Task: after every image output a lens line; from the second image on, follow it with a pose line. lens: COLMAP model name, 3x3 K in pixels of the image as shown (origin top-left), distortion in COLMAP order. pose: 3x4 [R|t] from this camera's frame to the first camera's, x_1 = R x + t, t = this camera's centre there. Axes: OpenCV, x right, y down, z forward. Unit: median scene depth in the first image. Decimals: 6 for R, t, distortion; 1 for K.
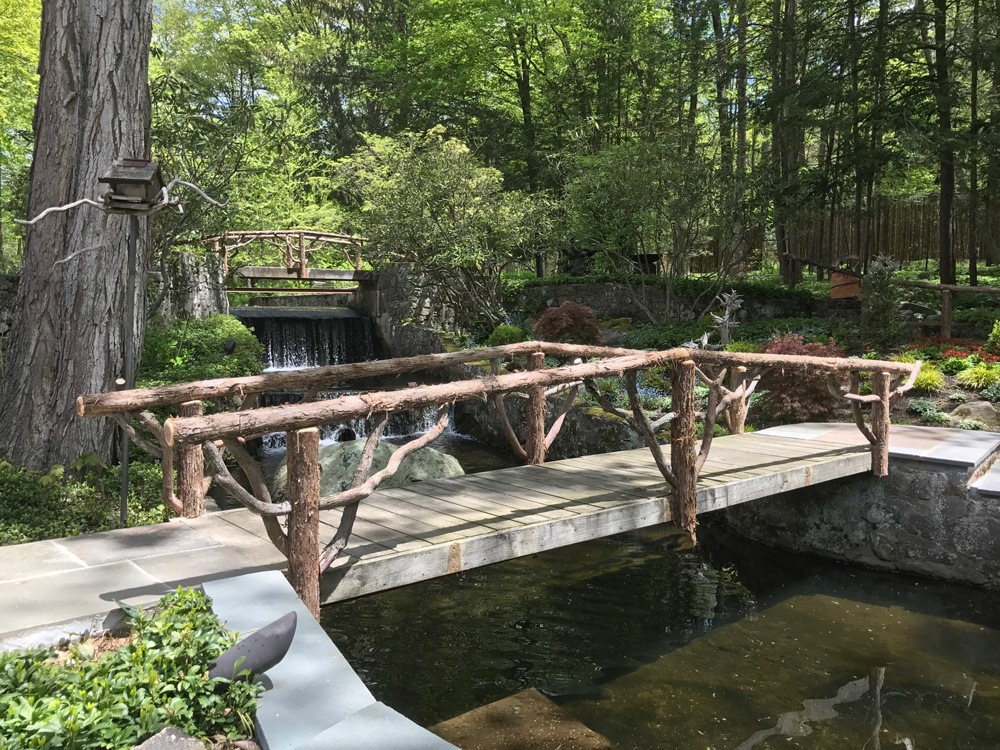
lens RADIAL K [[818.6, 0, 501.2], [0, 818.6, 370.9], [0, 0, 1]] dist [0.041120, -0.050843]
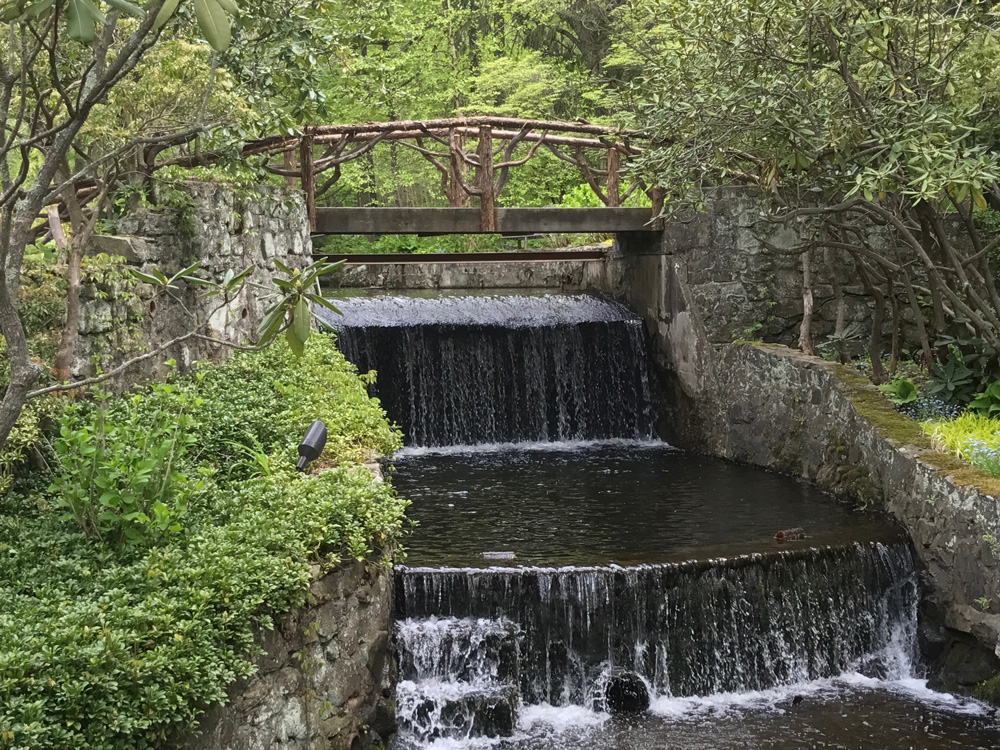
lens RADIAL K [[1556.1, 0, 500.0], [0, 1556.1, 375.0], [0, 0, 1]] dist [0.169450, -0.630659]
pose [[0.977263, 0.000905, -0.212030, -0.207487], [-0.000596, 0.999999, 0.001521, -0.126992], [0.212031, -0.001360, 0.977262, 0.700219]]
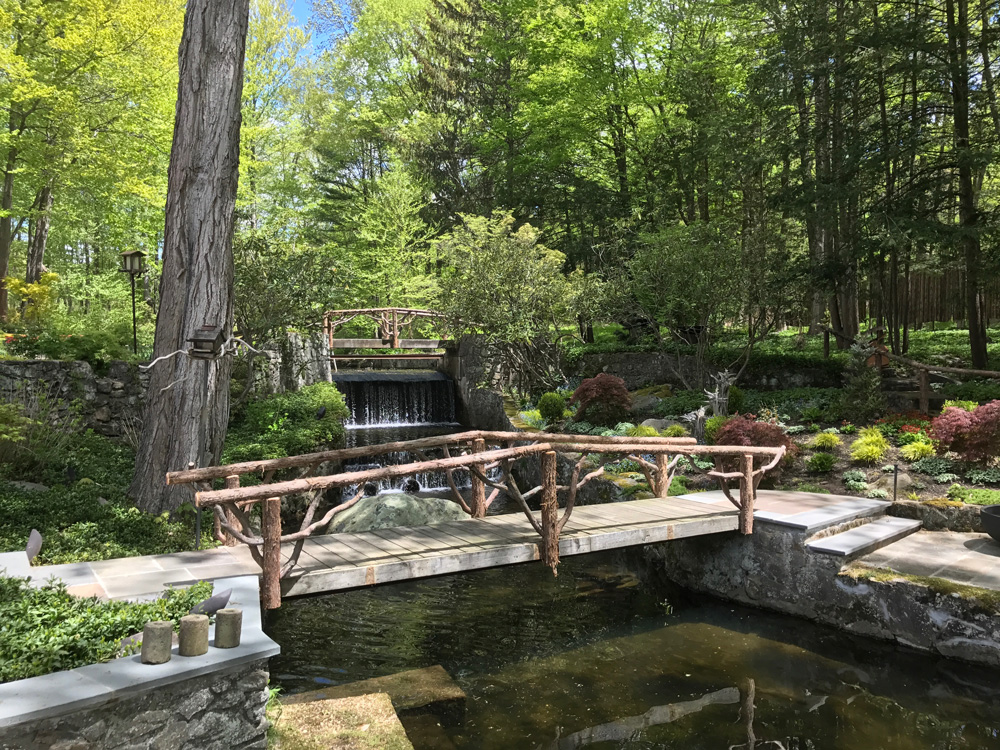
lens RADIAL K [[812.6, 0, 500.0], [0, 812.6, 375.0], [0, 0, 1]] dist [0.117008, -0.337010]
pose [[0.987269, 0.000358, -0.159058, 0.280506], [-0.008074, 0.998821, -0.047866, -0.060826], [0.158854, 0.048541, 0.986108, -0.371400]]
